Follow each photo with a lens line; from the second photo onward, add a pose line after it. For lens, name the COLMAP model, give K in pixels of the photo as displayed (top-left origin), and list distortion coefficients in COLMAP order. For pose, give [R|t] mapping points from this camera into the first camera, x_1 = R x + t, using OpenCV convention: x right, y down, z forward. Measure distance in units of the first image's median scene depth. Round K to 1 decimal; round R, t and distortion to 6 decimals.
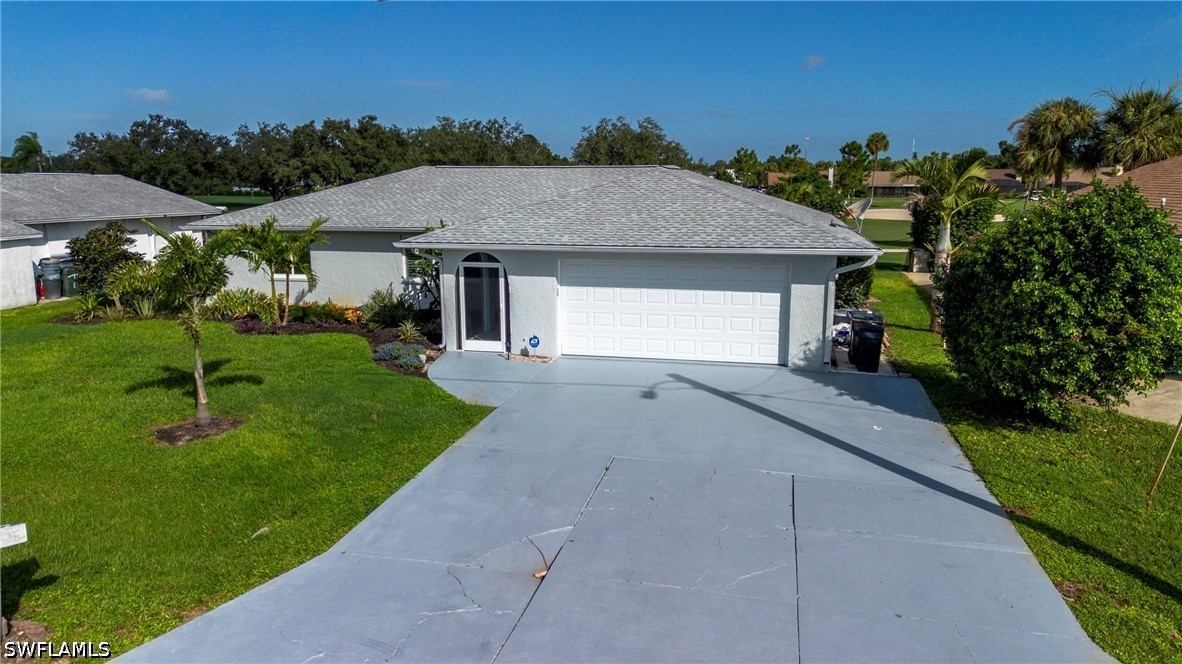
lens RADIAL K [[839.1, 0, 594.9], [0, 839.1, 329.4], [0, 0, 1]] dist [0.051183, -0.038061]
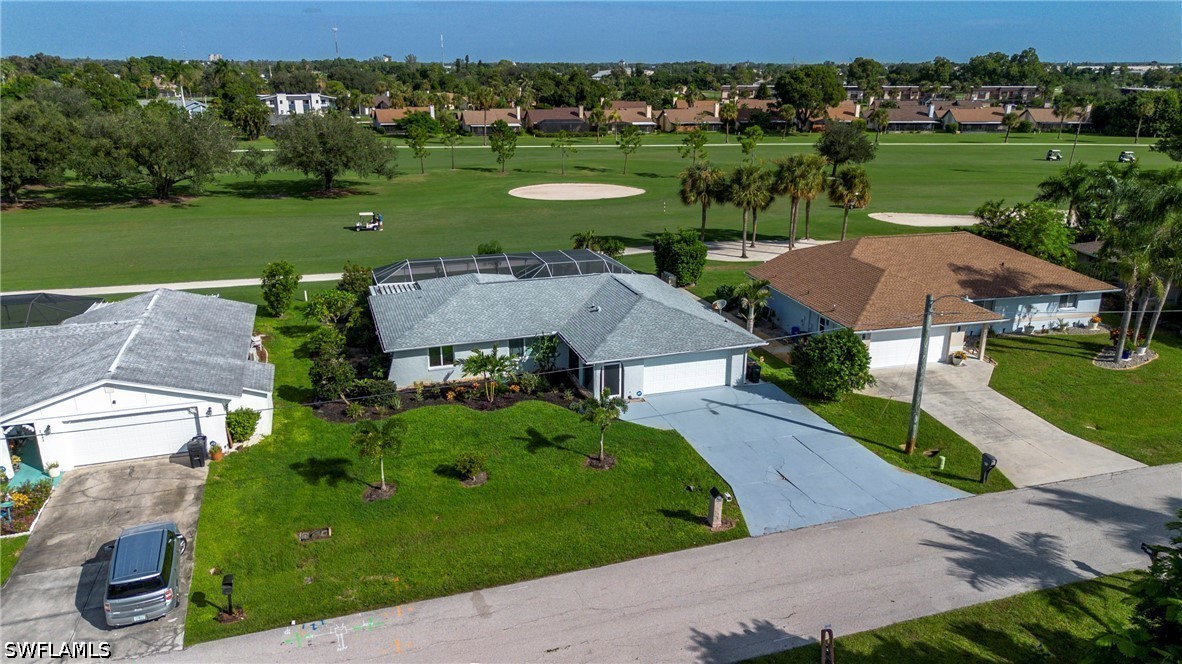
lens RADIAL K [[839.1, 0, 594.0], [0, 839.1, 334.2], [0, 0, 1]] dist [0.051183, -0.038061]
pose [[0.857877, -0.154908, 0.489950, -1.380624], [0.086575, 0.983420, 0.159339, -0.564071], [-0.506510, -0.094276, 0.857064, -0.987356]]
